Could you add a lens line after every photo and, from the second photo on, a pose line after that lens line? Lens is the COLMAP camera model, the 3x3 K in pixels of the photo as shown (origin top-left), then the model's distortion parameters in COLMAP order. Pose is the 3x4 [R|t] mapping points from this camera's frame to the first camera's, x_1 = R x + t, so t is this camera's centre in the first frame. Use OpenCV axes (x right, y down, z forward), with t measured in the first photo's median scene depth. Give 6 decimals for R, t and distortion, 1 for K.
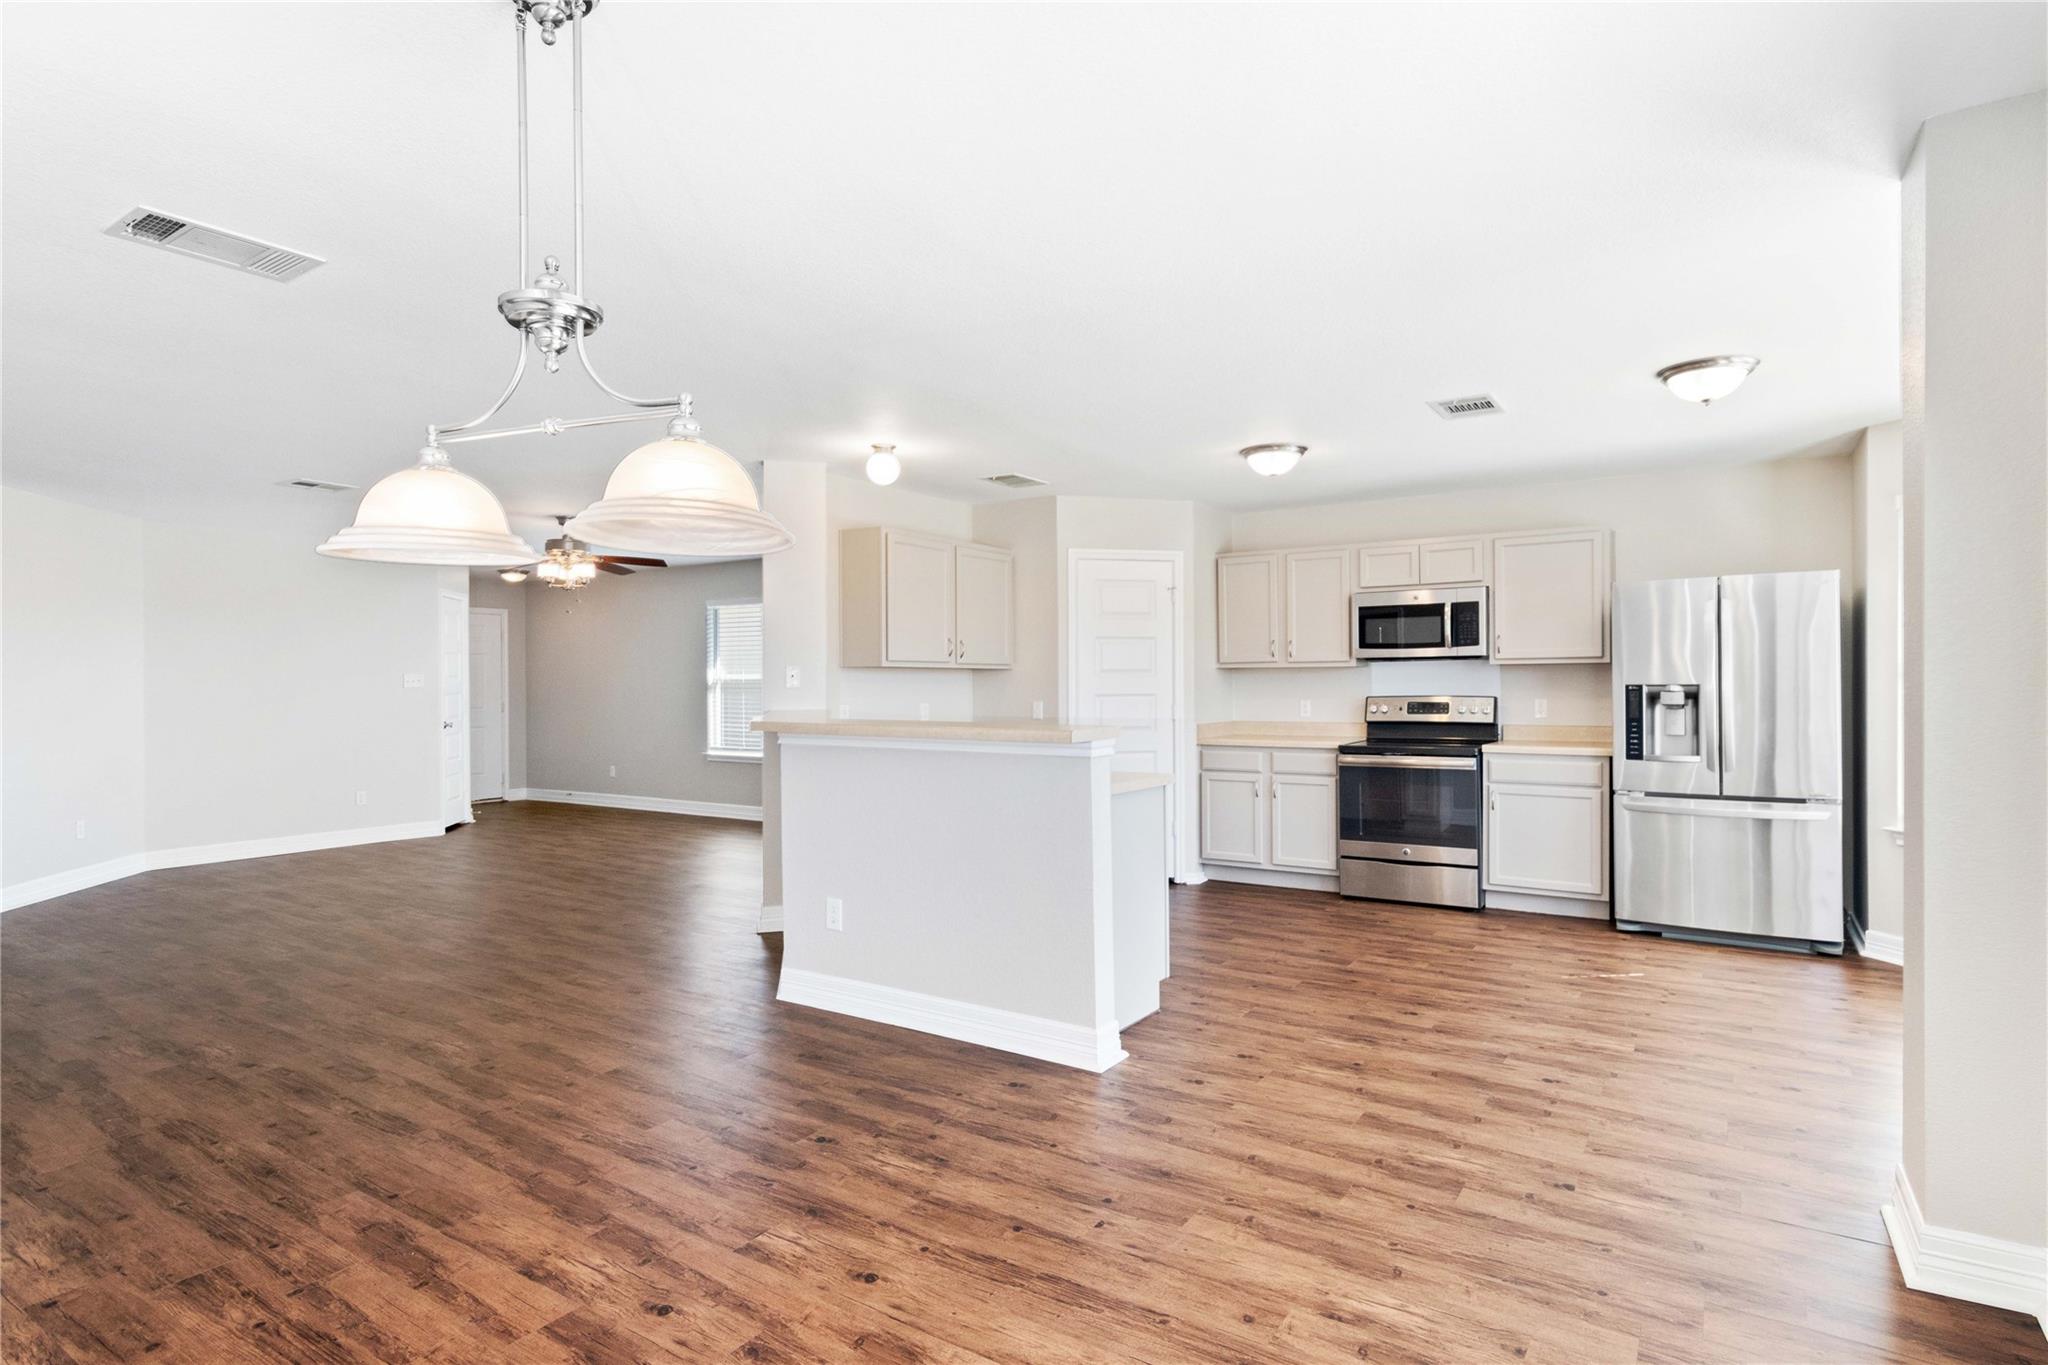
lens RADIAL K [[1060.3, 0, 1021.4], [0, 1060.3, 686.5], [0, 0, 1]] dist [-0.006013, 0.002552]
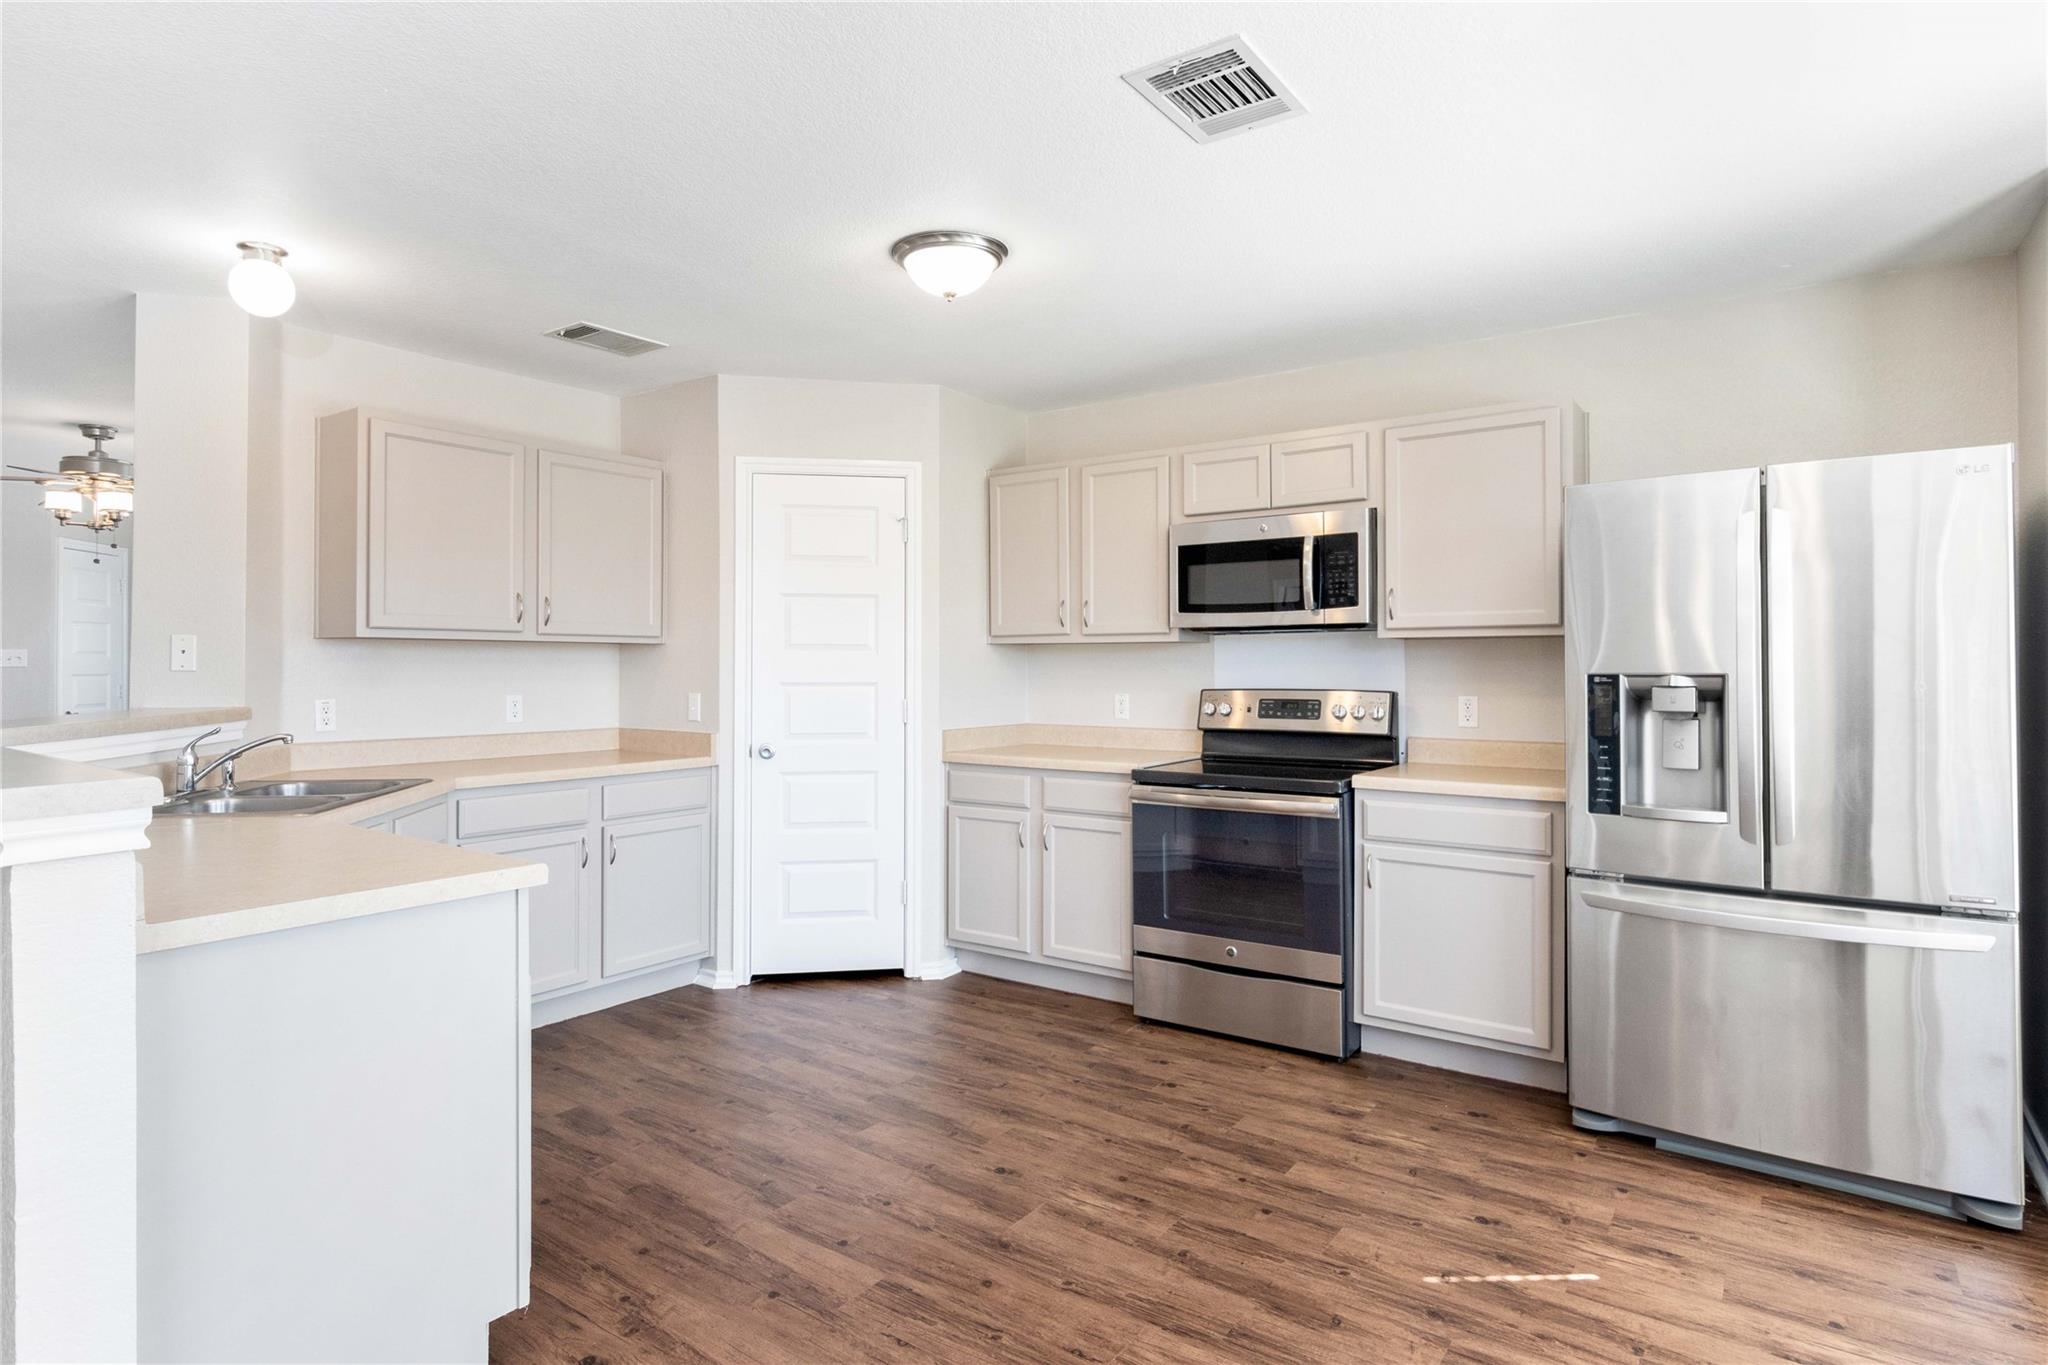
lens RADIAL K [[1060.3, 0, 1038.0], [0, 1060.3, 653.4], [0, 0, 1]] dist [-0.006013, 0.002552]
pose [[0.999261, 0.005247, -0.038091, 0.324051], [-0.005814, 0.999874, -0.014792, -0.002558], [0.038008, 0.015002, 0.999165, 0.467826]]
